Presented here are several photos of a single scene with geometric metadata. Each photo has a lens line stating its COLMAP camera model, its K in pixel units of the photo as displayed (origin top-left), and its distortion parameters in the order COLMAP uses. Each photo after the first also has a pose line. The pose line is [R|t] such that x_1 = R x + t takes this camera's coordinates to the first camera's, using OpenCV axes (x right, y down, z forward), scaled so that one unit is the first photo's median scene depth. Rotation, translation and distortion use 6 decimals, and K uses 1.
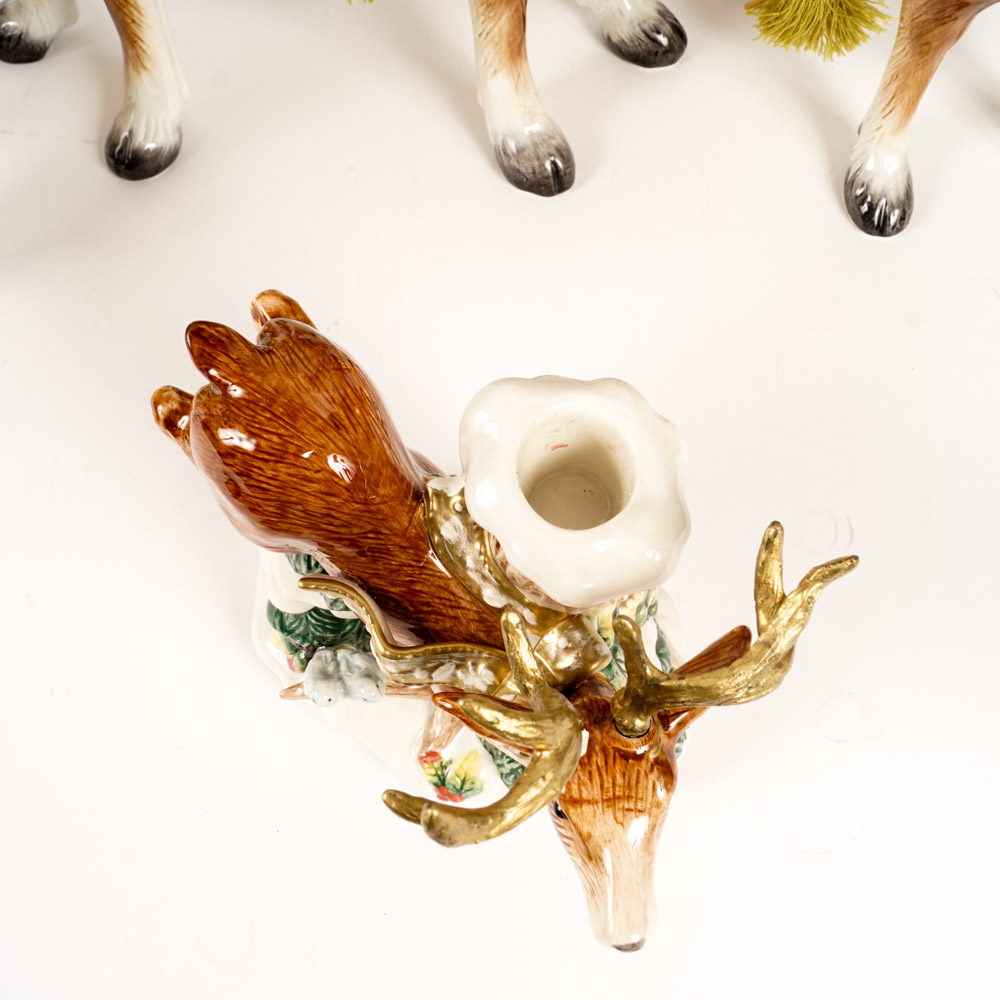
lens RADIAL K [[1152.2, 0, 494.5], [0, 1152.2, 505.8], [0, 0, 1]] dist [-0.095808, 0.000000]
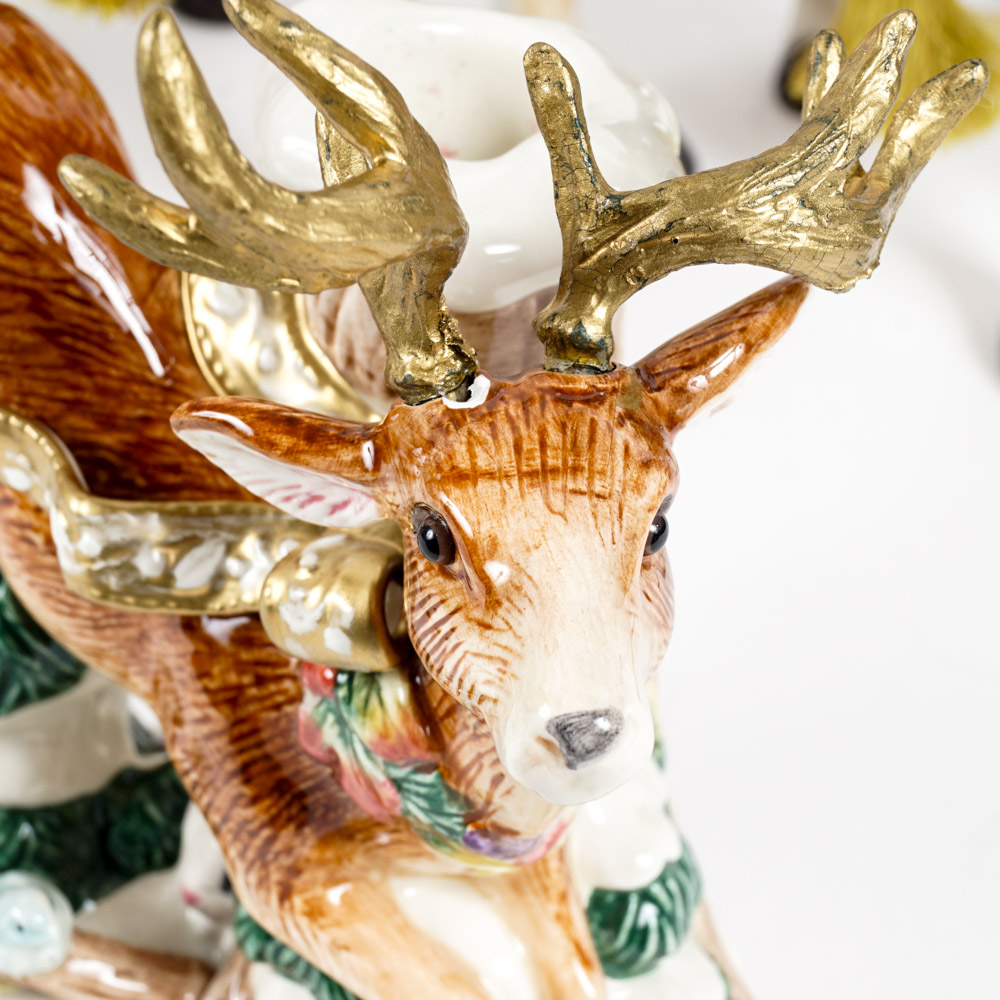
lens RADIAL K [[2384.6, 0, 502.1], [0, 2384.6, 499.4], [0, 0, 1]] dist [0.041619, 0.000000]
pose [[0.998642, 0.019770, 0.048210, 0.039692], [0.010129, 0.833921, -0.551791, 0.809931], [-0.051112, 0.551530, 0.832588, 0.184324]]
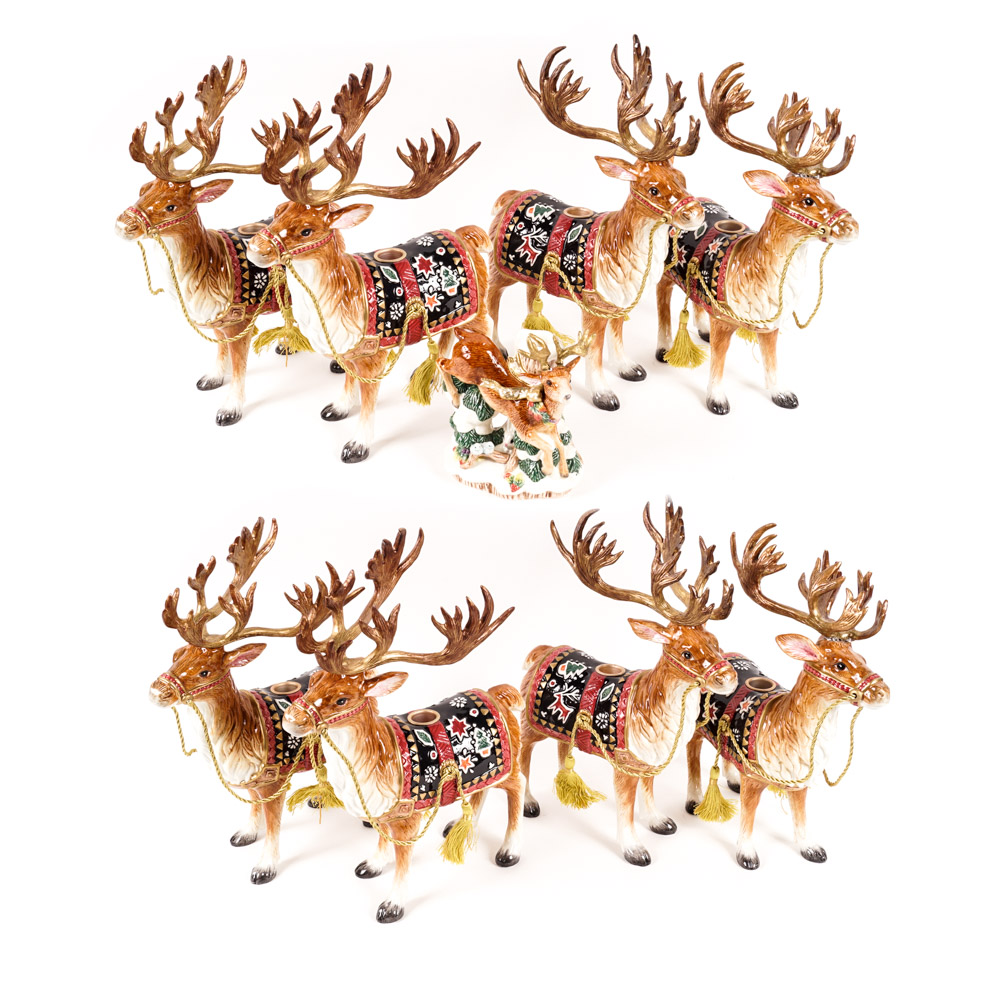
lens RADIAL K [[1152.2, 0, 504.4], [0, 1152.2, 499.3], [0, 0, 1]] dist [-0.095808, 0.000000]
pose [[0.989026, -0.062068, 0.134074, -0.832968], [0.126749, 0.822730, -0.554121, 3.430489], [-0.075913, 0.565033, 0.821568, -2.776728]]
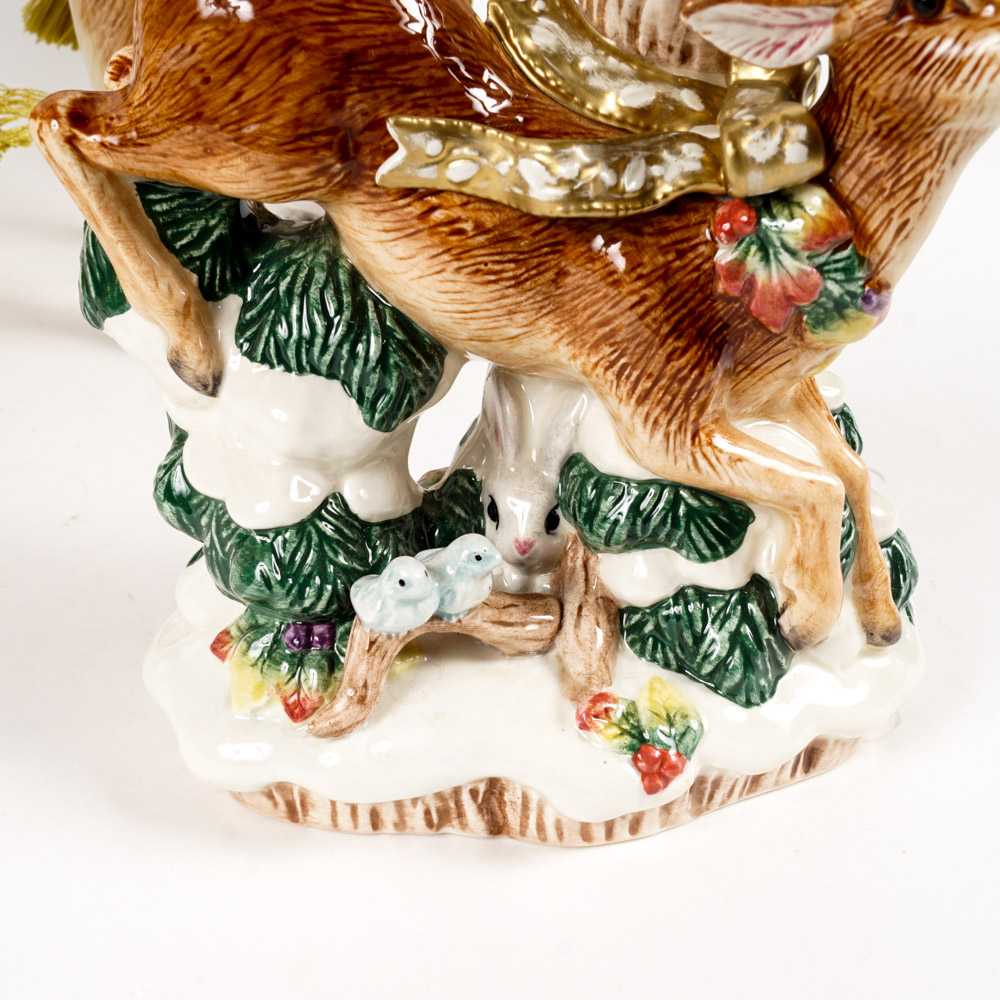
lens RADIAL K [[1679.0, 0, 497.3], [0, 1679.0, 501.7], [0, 0, 1]] dist [-0.064896, 0.000000]
pose [[0.840938, -0.228511, 0.490516, -0.774976], [0.504585, 0.658605, -0.558241, 0.945882], [-0.195493, 0.716953, 0.669149, 0.595148]]
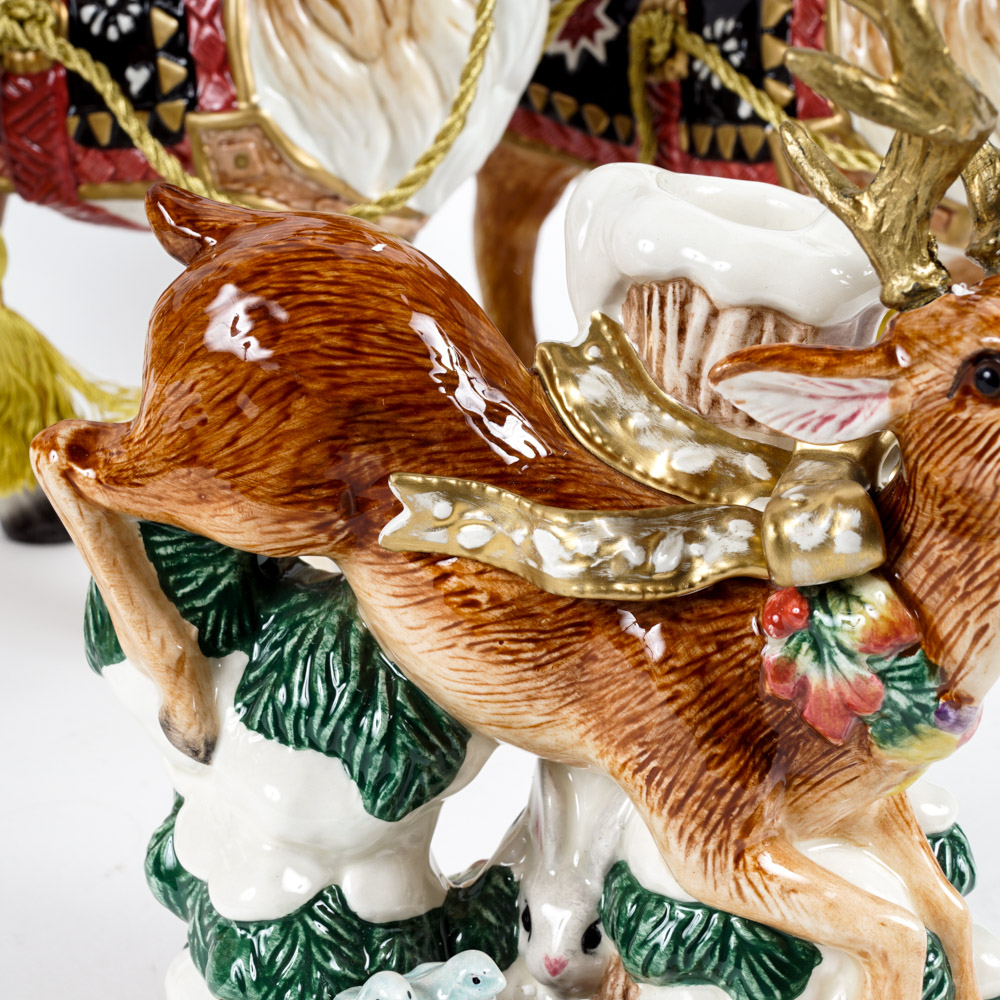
lens RADIAL K [[1918.0, 0, 502.9], [0, 1918.0, 506.3], [0, 0, 1]] dist [-0.050809, 0.000000]
pose [[0.921352, -0.094215, 0.377139, -0.592414], [0.358356, 0.581812, -0.730121, 0.987260], [-0.150636, 0.807848, 0.569816, 0.524230]]
